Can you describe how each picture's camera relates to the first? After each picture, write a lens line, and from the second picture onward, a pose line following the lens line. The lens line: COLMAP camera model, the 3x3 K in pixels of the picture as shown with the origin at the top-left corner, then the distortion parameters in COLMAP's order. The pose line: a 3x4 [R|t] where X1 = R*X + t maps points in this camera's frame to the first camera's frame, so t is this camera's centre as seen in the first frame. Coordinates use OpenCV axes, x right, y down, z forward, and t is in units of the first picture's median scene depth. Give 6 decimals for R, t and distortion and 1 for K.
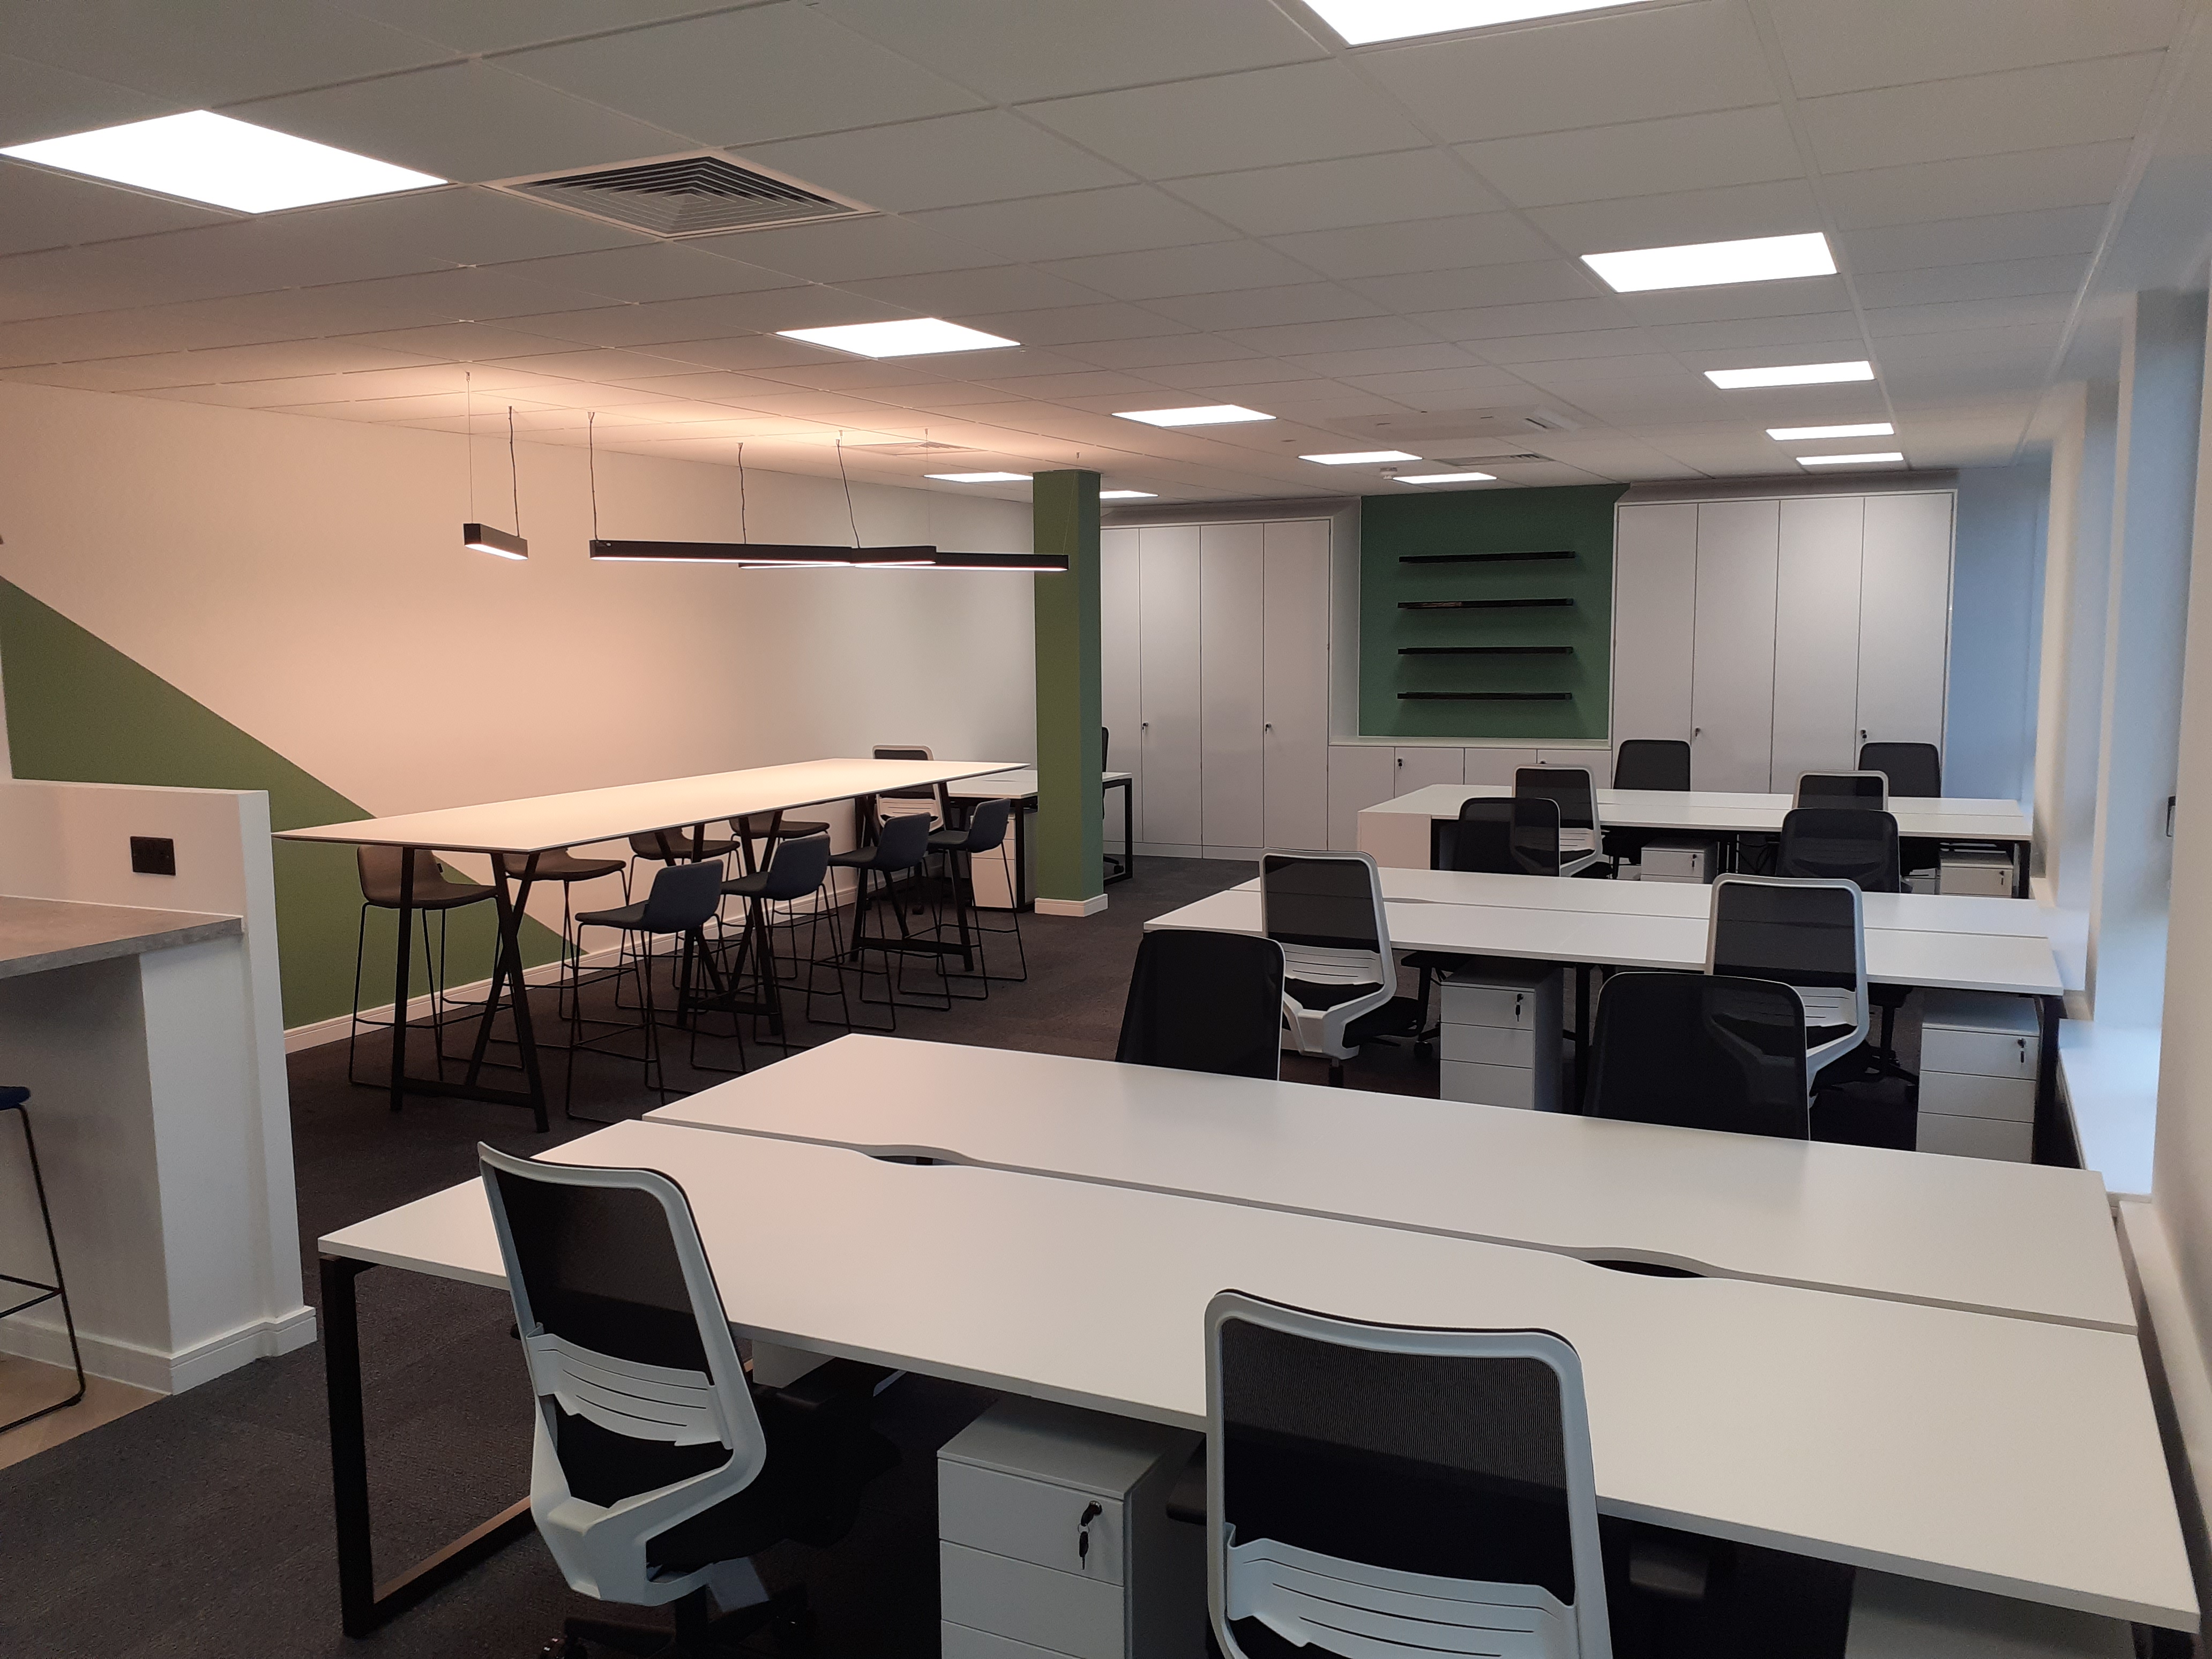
lens RADIAL K [[1801.4, 0, 1111.1], [0, 1801.4, 836.9], [0, 0, 1]] dist [0.000550, -0.003516]
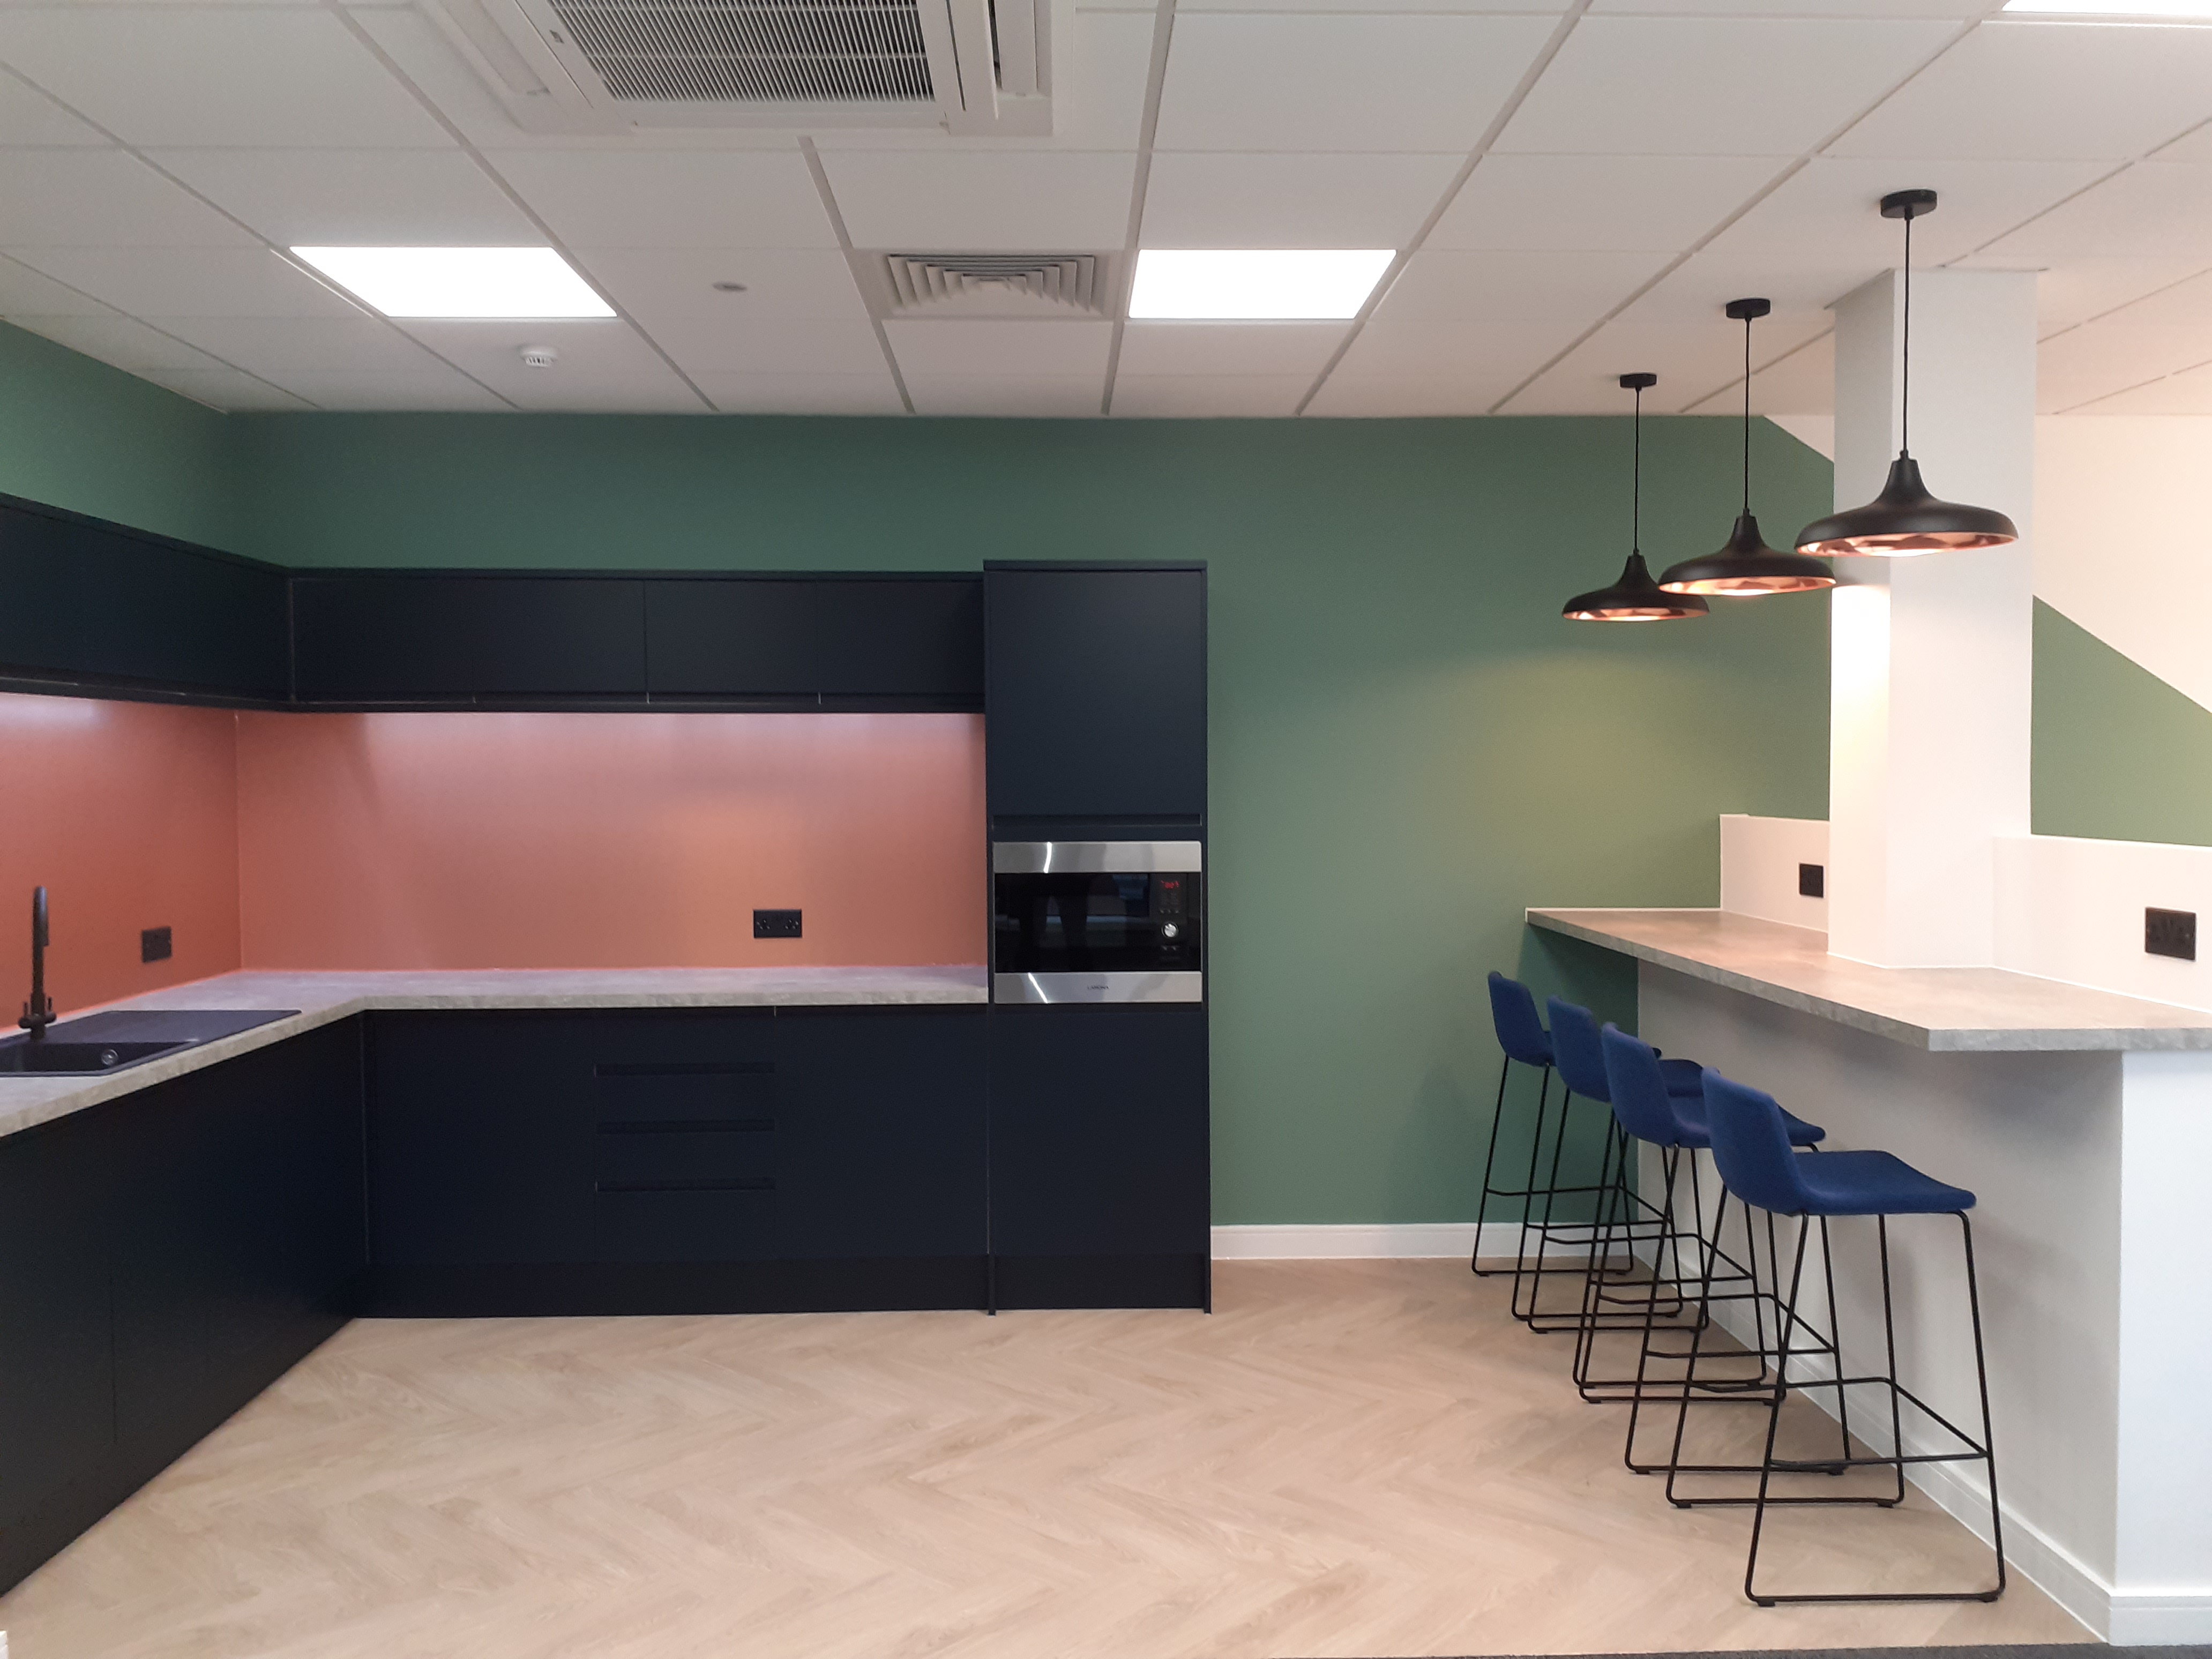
lens RADIAL K [[1801.4, 0, 1108.2], [0, 1801.4, 832.7], [0, 0, 1]] dist [0.000550, -0.003516]
pose [[0.456818, 0.040553, -0.888635, -0.058077], [-0.107747, 0.994128, -0.010022, 0.026121], [0.883011, 0.100326, 0.458505, 0.254058]]
